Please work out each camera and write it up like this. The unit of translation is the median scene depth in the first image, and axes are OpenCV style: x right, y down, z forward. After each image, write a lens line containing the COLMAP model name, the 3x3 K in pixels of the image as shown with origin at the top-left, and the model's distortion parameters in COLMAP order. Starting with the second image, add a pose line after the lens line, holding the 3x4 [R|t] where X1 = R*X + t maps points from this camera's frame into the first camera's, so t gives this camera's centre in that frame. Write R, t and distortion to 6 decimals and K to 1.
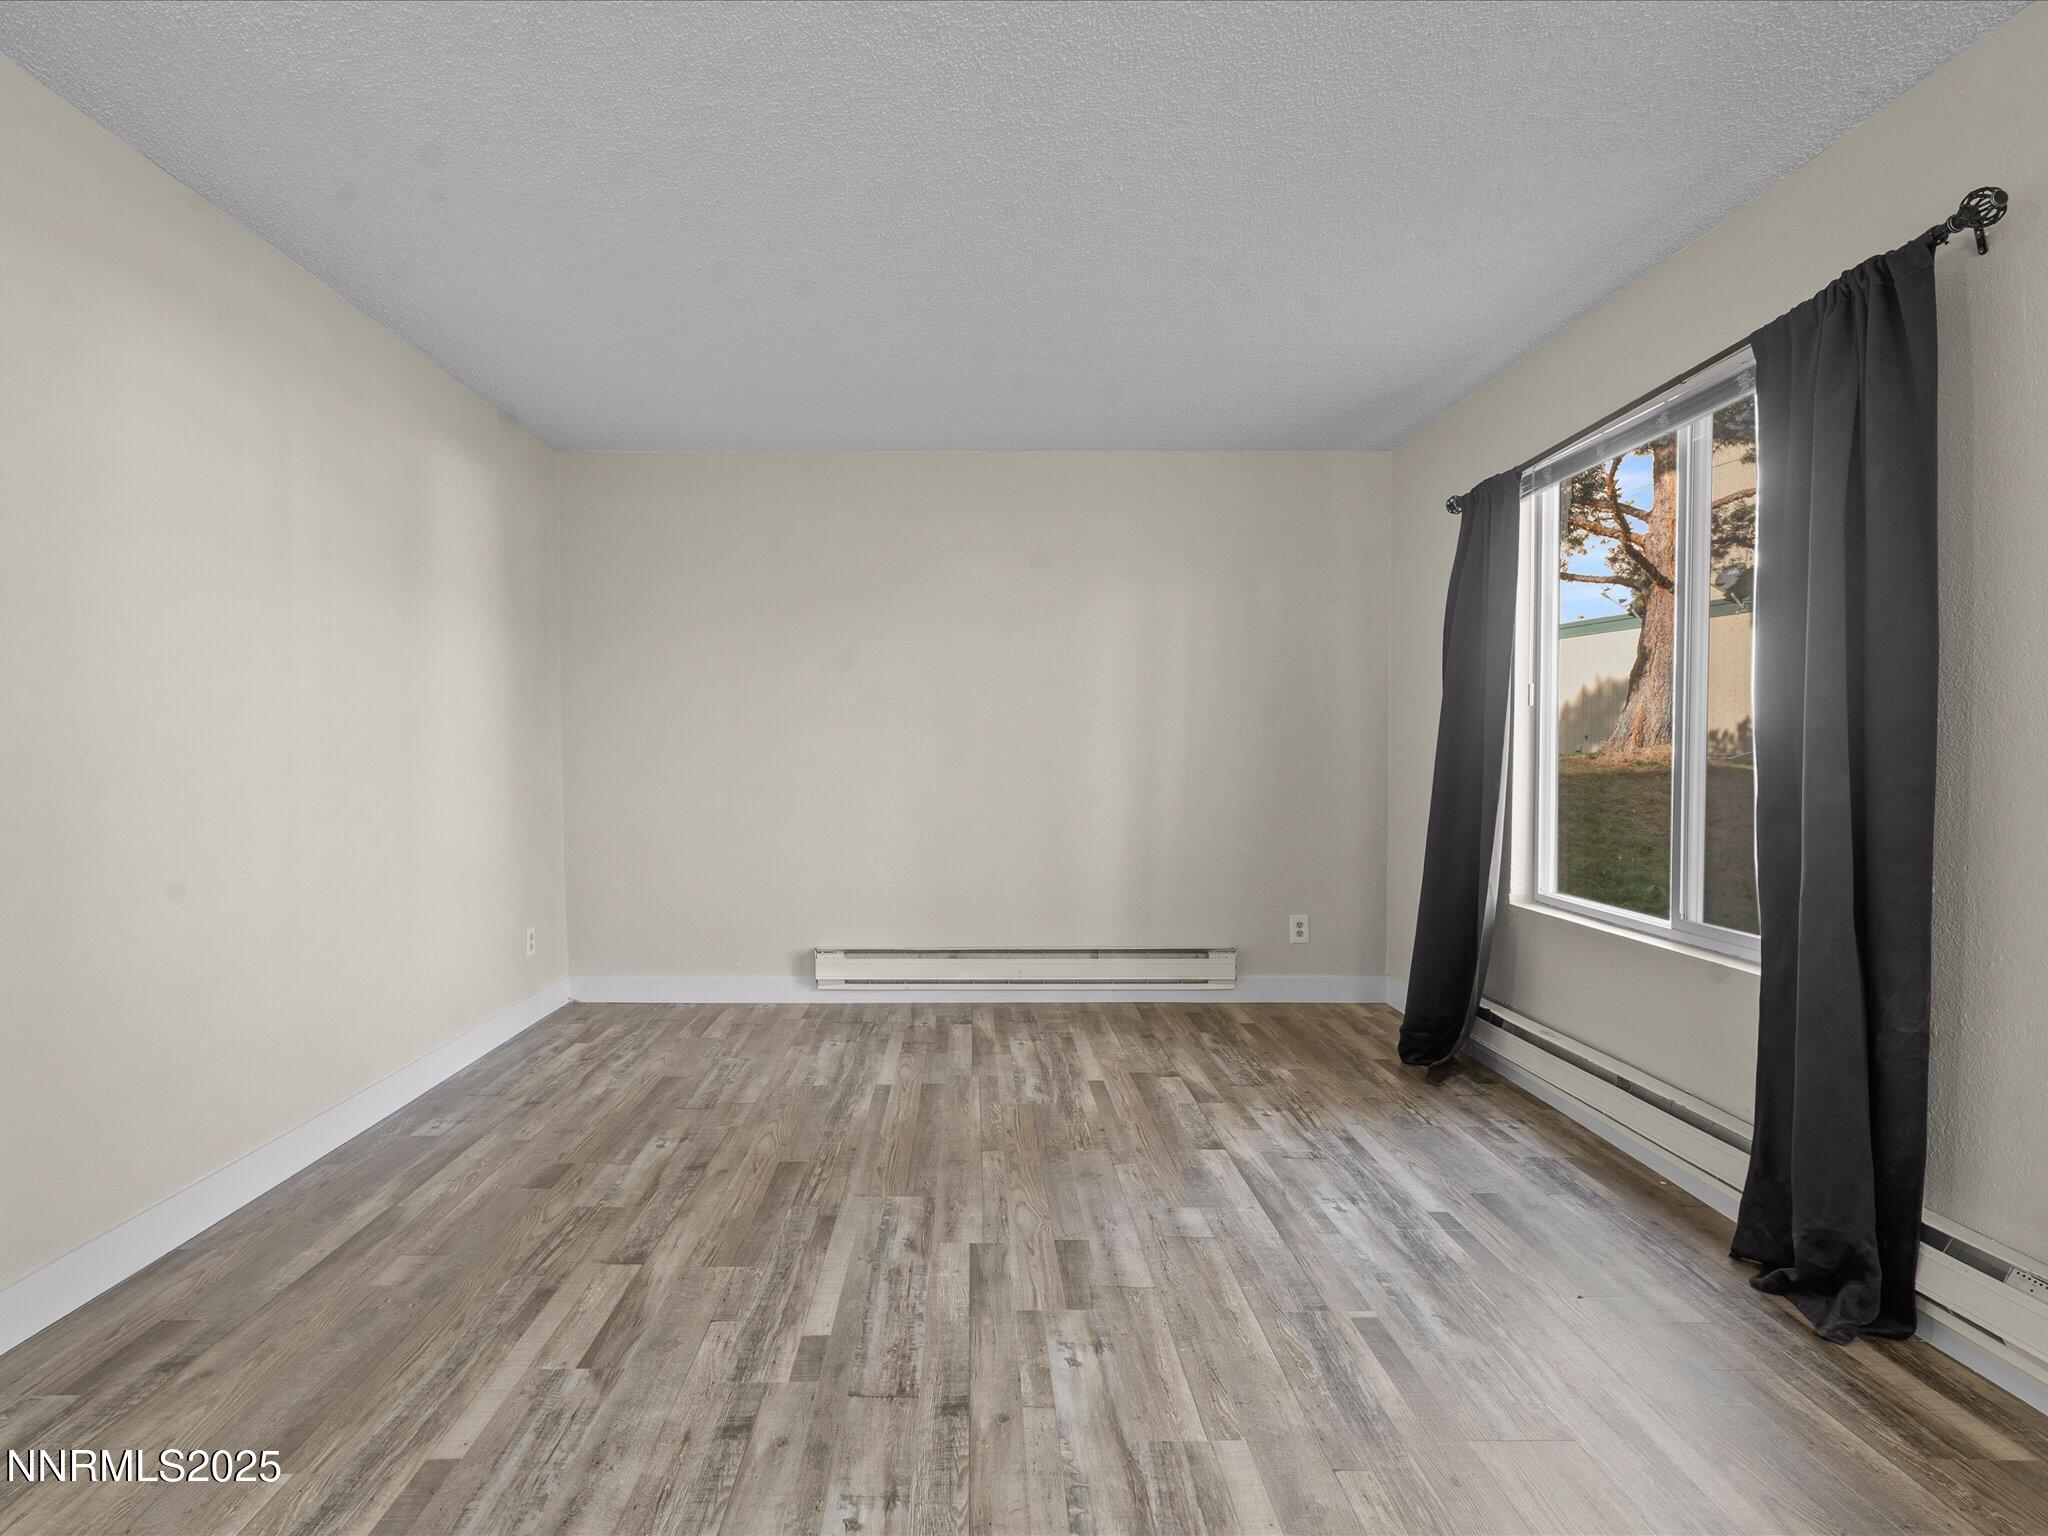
lens RADIAL K [[1050.0, 0, 971.4], [0, 1050.0, 768.0], [0, 0, 1]] dist [-0.006025, 0.001654]
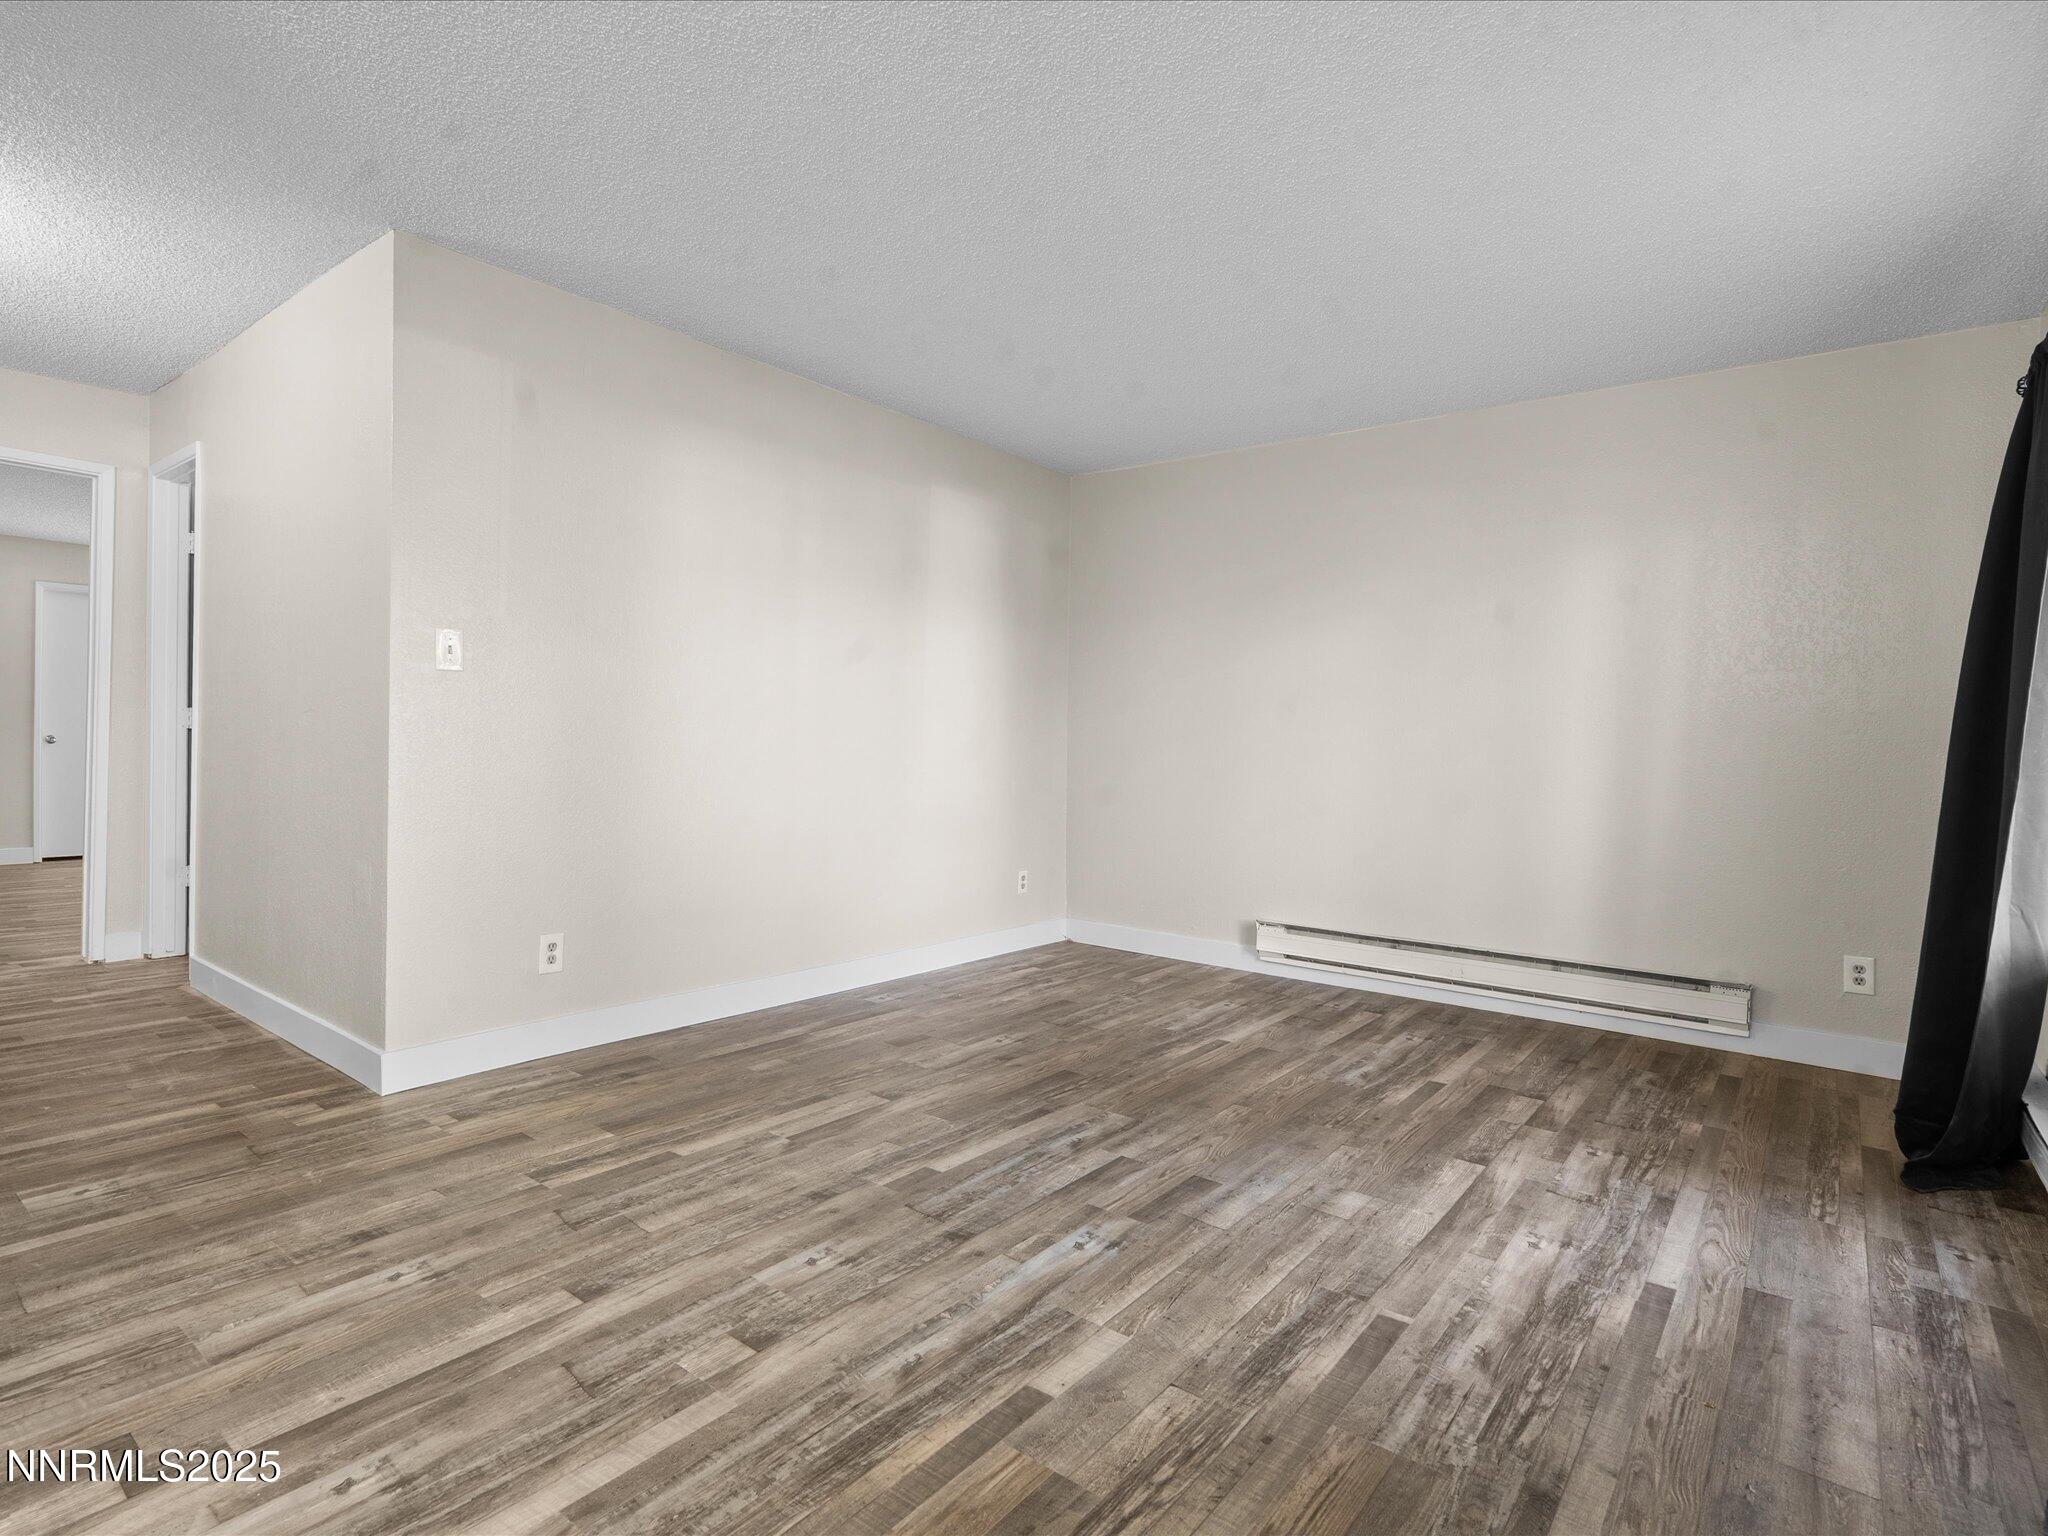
lens RADIAL K [[1054.4, 0, 1007.0], [0, 1054.4, 750.1], [0, 0, 1]] dist [-0.006279, 0.002452]
pose [[0.783206, 0.024749, -0.621270, 0.476314], [-0.037016, 0.999291, -0.006856, 0.031757], [0.620660, 0.028367, 0.783567, 0.036753]]
